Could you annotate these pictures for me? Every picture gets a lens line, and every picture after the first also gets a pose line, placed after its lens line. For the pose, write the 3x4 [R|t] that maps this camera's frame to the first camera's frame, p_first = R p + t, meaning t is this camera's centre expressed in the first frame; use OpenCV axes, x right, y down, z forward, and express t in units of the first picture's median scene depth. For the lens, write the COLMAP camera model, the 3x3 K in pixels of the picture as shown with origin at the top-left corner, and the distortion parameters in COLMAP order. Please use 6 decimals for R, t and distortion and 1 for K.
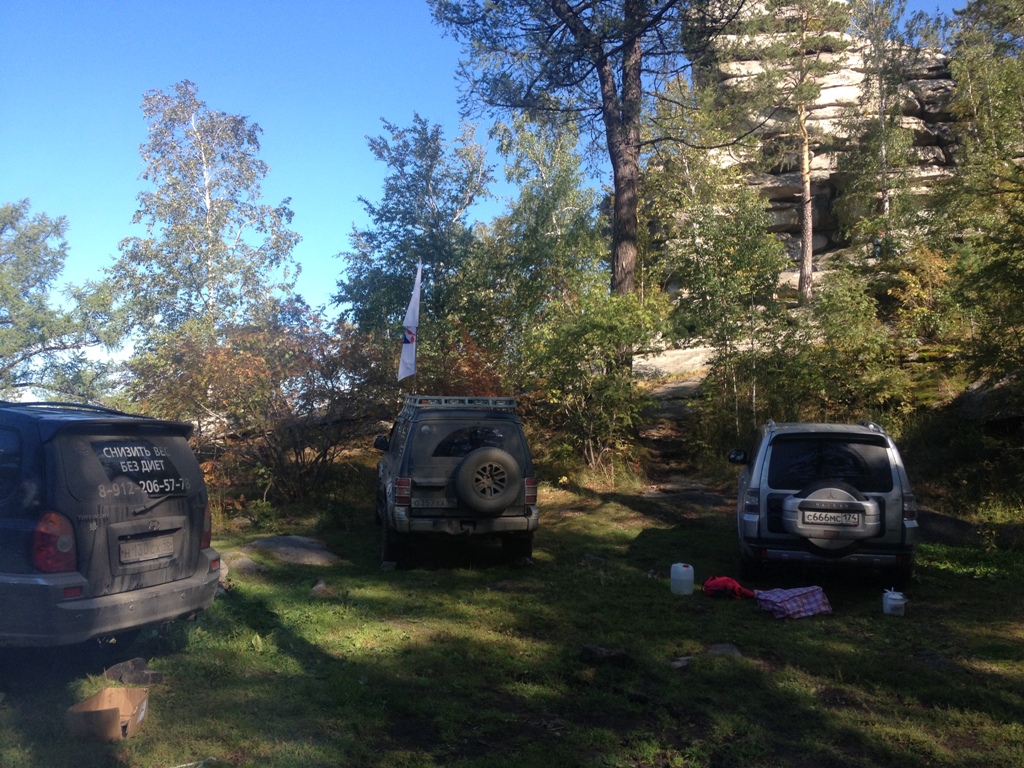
lens RADIAL K [[955.7, 0, 514.9], [0, 955.7, 384.7], [0, 0, 1]] dist [-0.003497, 0.000000]
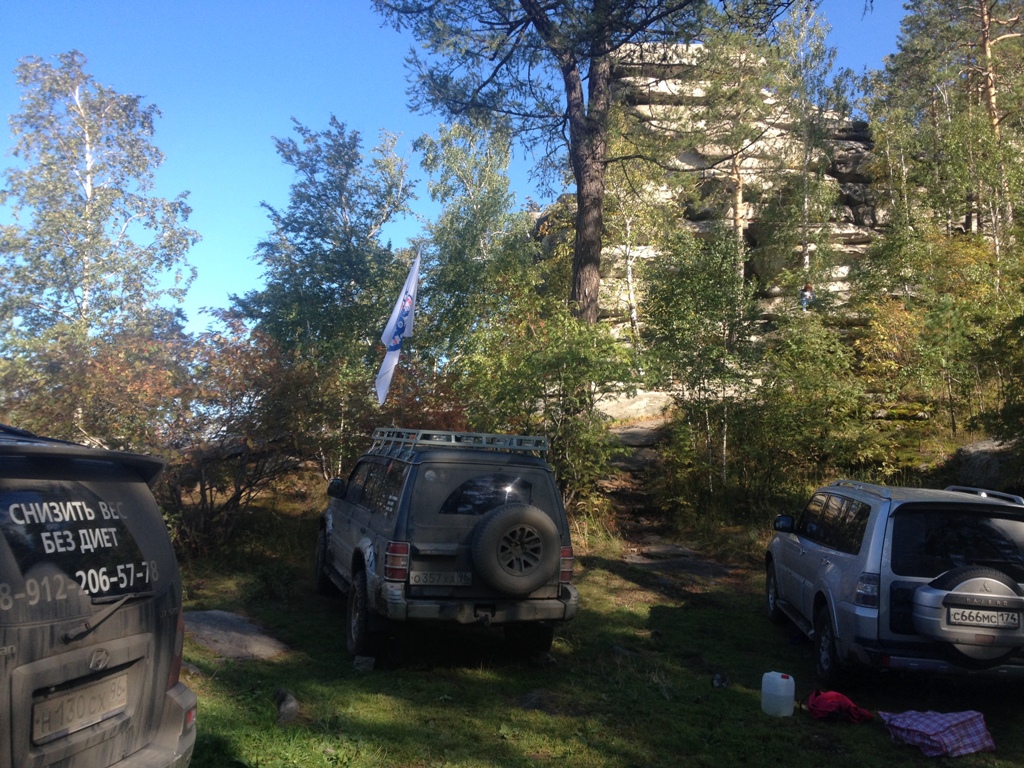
lens RADIAL K [[955.7, 0, 515.0], [0, 955.7, 383.7], [0, 0, 1]] dist [-0.003497, 0.000000]
pose [[0.988167, 0.057262, 0.142290, -0.069446], [-0.050973, 0.997572, -0.047463, 0.004004], [-0.144663, 0.039648, 0.988686, 0.133340]]
